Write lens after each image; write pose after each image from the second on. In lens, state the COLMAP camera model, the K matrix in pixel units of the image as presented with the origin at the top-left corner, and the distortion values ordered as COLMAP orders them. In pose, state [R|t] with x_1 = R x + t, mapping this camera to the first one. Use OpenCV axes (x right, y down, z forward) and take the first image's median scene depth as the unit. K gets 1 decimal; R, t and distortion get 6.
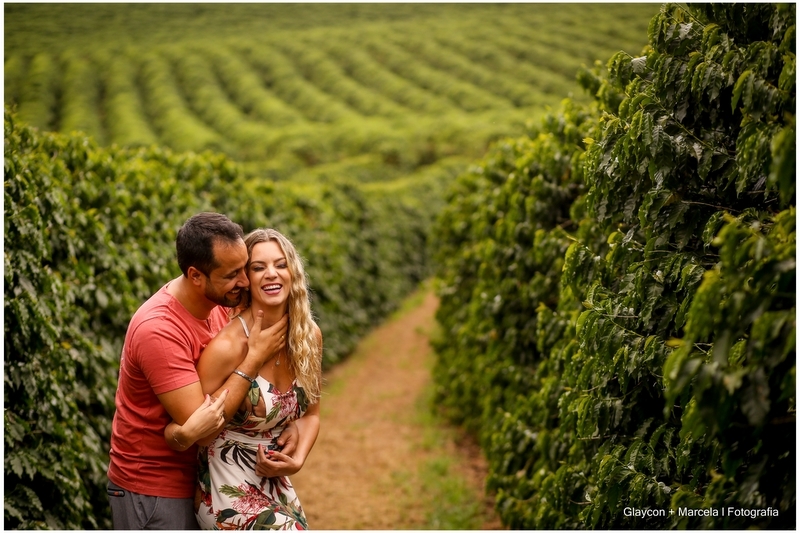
lens RADIAL K [[1970.0, 0, 400.0], [0, 1970.0, 266.5], [0, 0, 1]] dist [-0.054092, -0.551935]
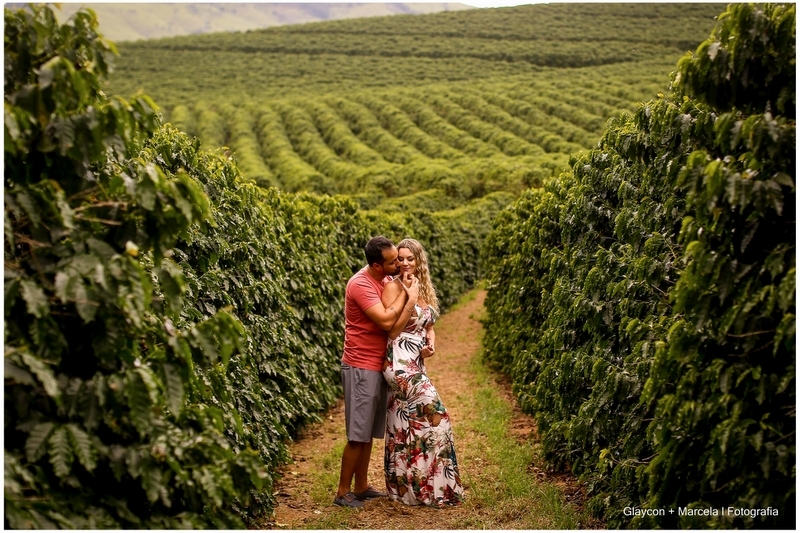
lens RADIAL K [[1970.0, 0, 400.0], [0, 1970.0, 266.5], [0, 0, 1]] dist [-0.054092, -0.551935]
pose [[0.999688, 0.009634, -0.023025, -0.015989], [-0.009761, 0.999938, -0.005415, 0.007581], [0.022971, 0.005638, 0.999720, -0.672040]]
